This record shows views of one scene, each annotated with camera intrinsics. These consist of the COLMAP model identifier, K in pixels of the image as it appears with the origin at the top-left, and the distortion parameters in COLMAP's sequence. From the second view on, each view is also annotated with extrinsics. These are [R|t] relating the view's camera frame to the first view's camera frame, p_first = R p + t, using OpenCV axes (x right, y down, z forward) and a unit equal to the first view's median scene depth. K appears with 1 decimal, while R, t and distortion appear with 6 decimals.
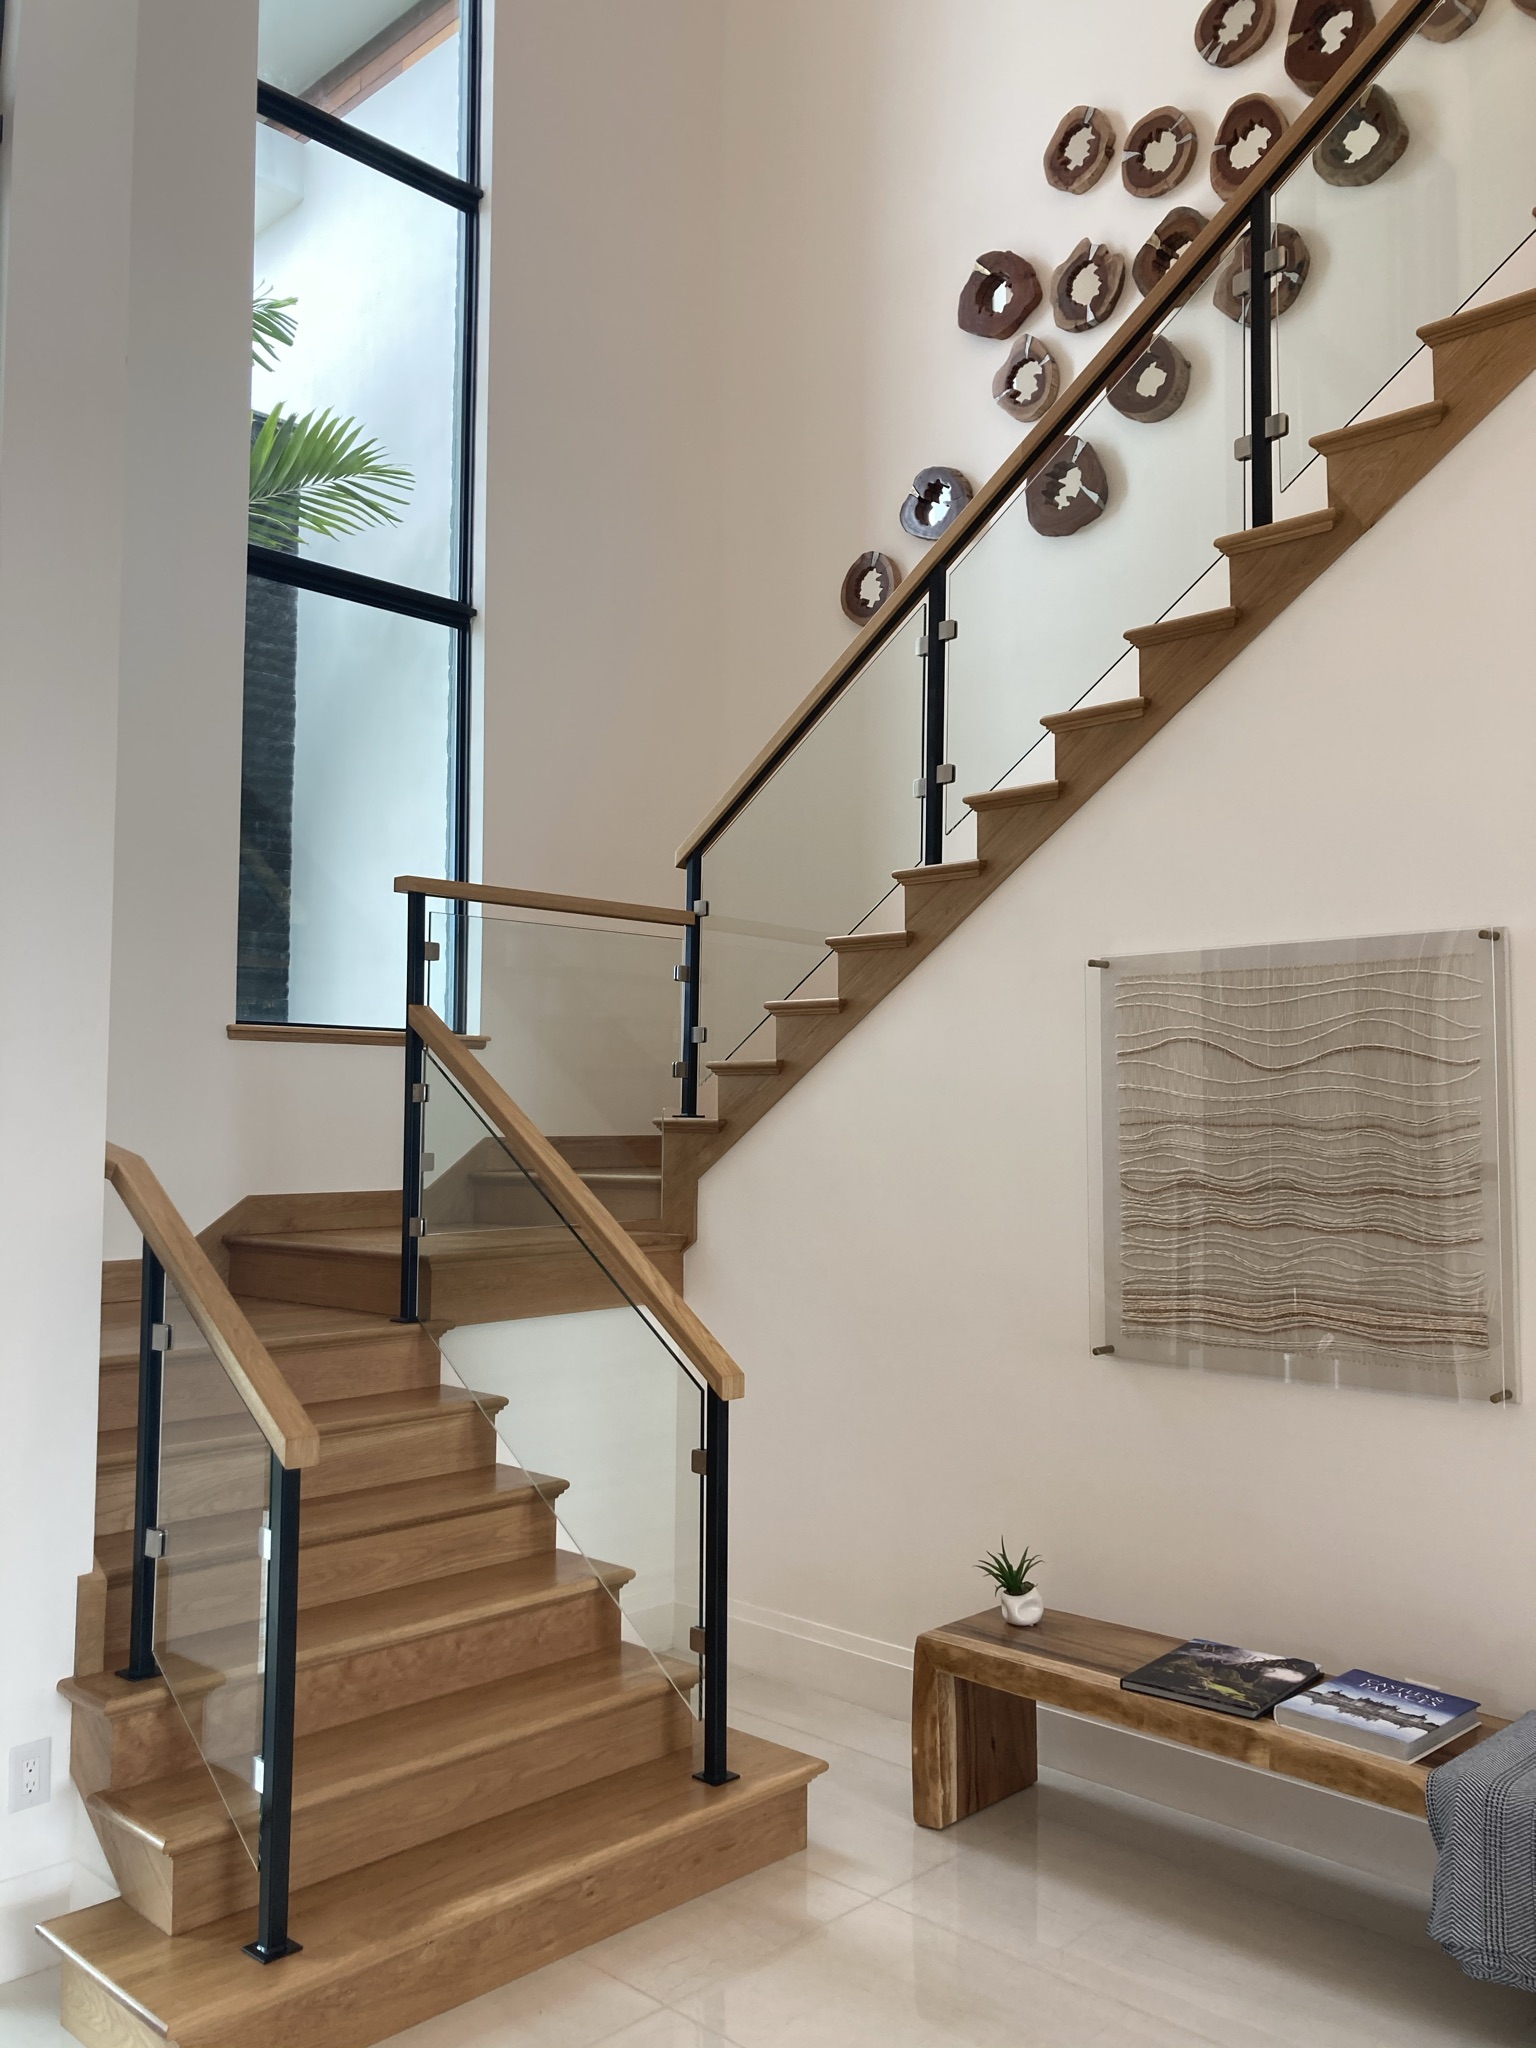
lens RADIAL K [[1666.4, 0, 784.8], [0, 1666.4, 1027.7], [0, 0, 1]] dist [0.038319, -0.009500]
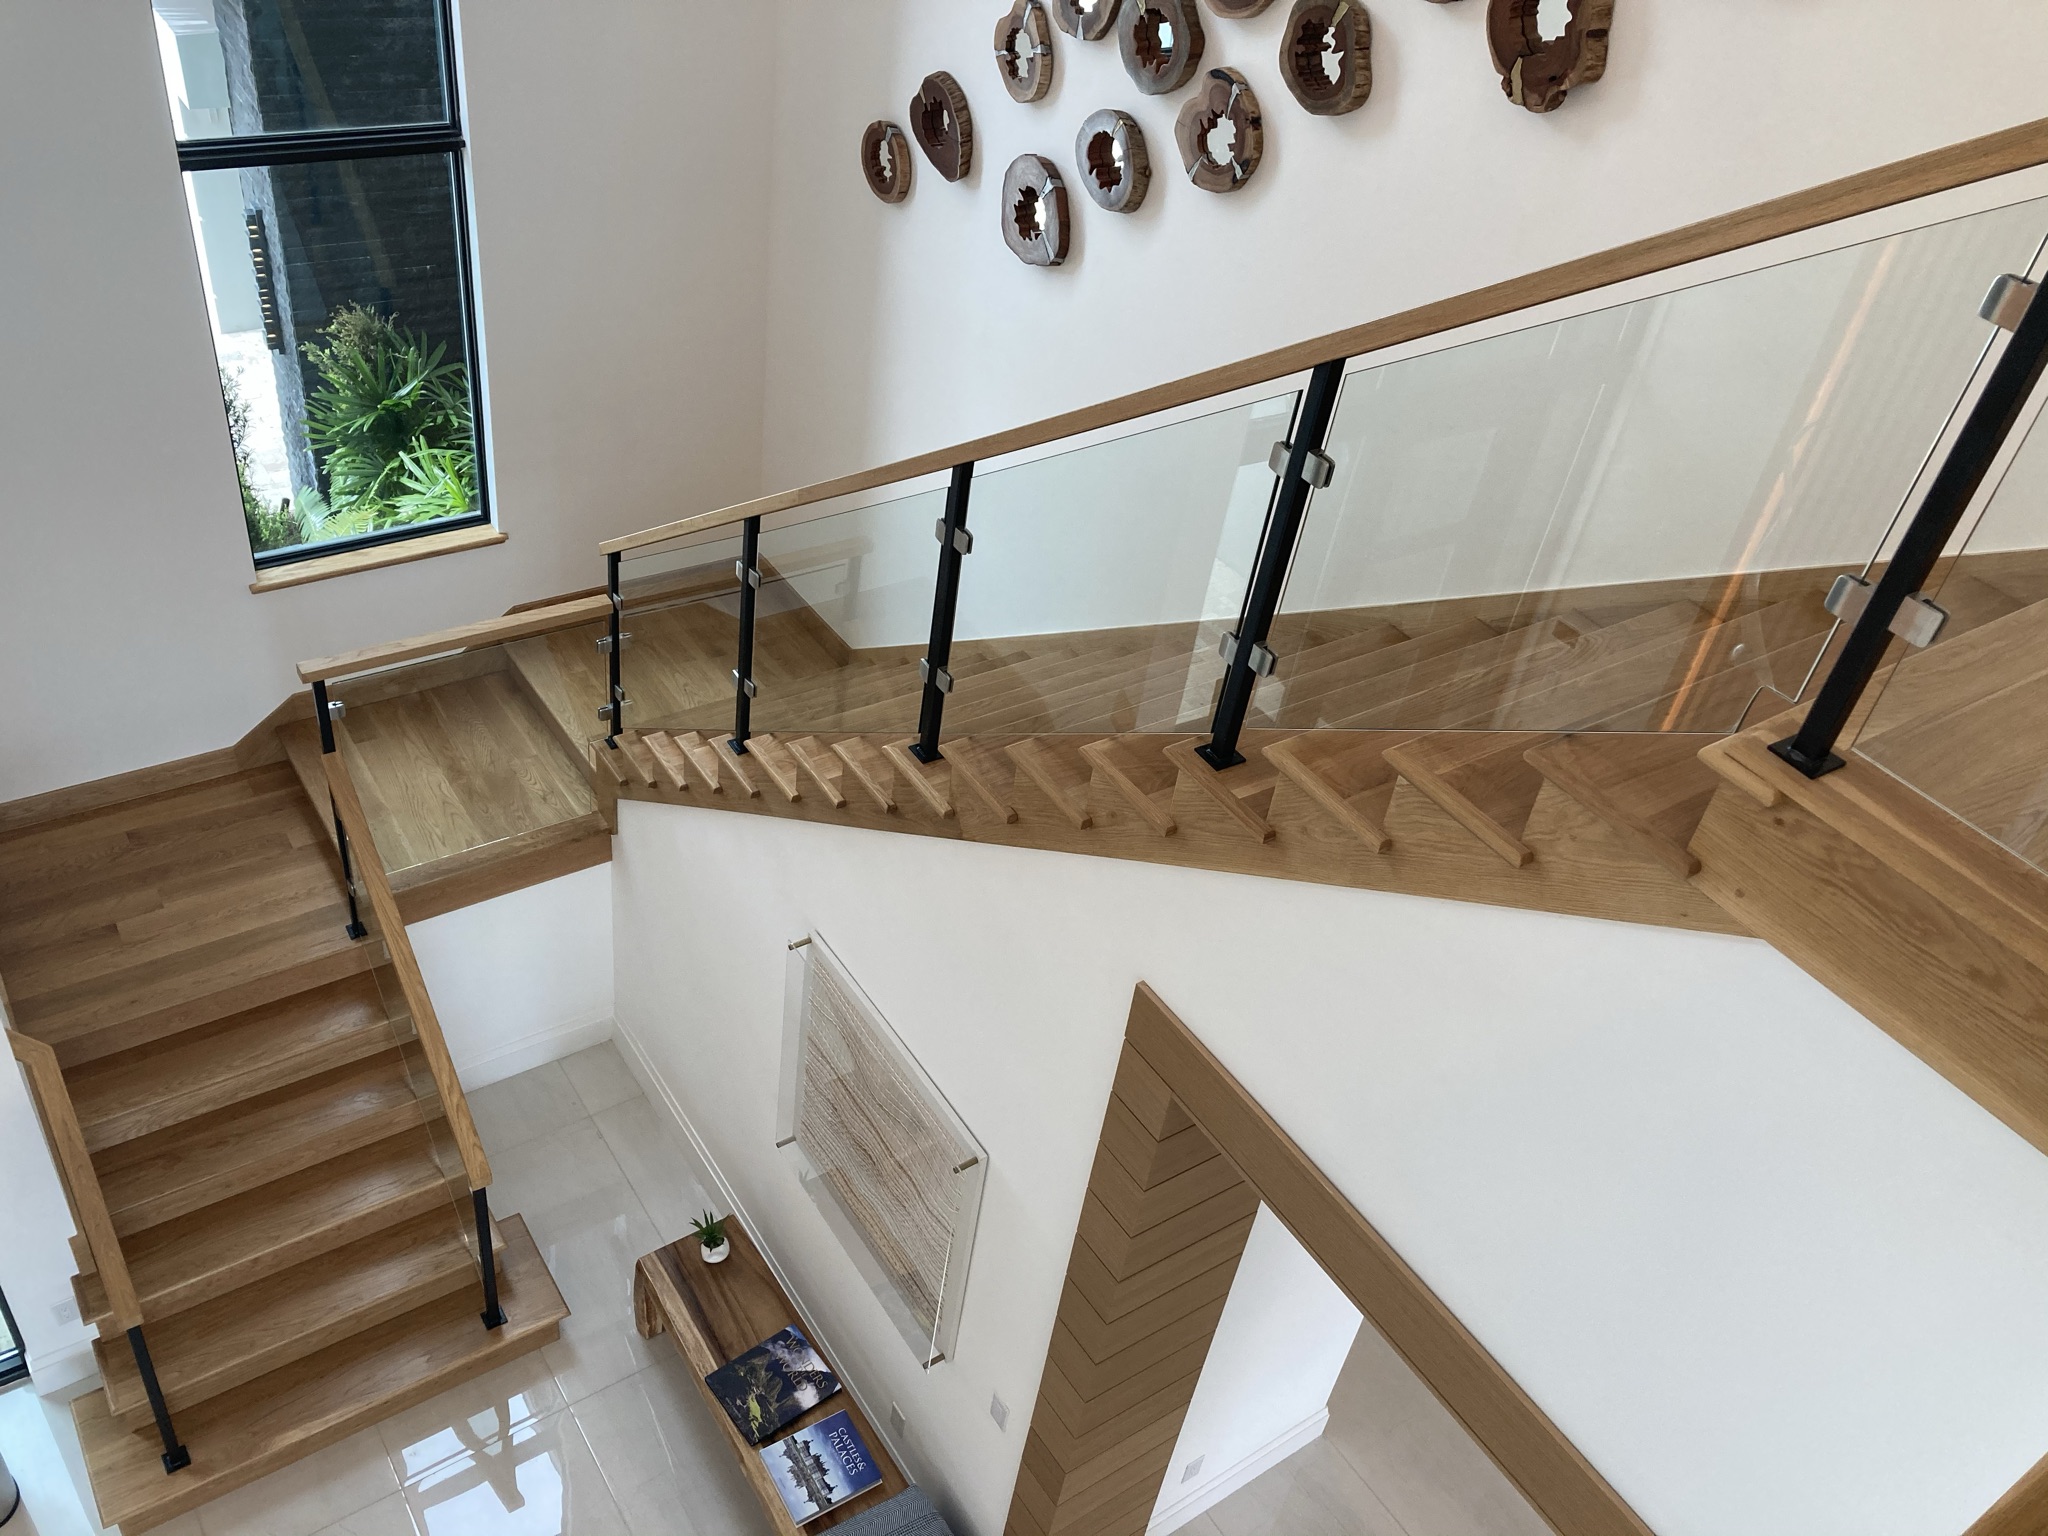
lens RADIAL K [[1666.4, 0, 1008.9], [0, 1666.4, 753.2], [0, 0, 1]] dist [0.038319, -0.009500]
pose [[0.969340, 0.225289, -0.098105, 0.497598], [-0.105328, 0.741661, 0.662453, -1.138565], [0.222005, -0.631809, 0.742651, 0.239819]]
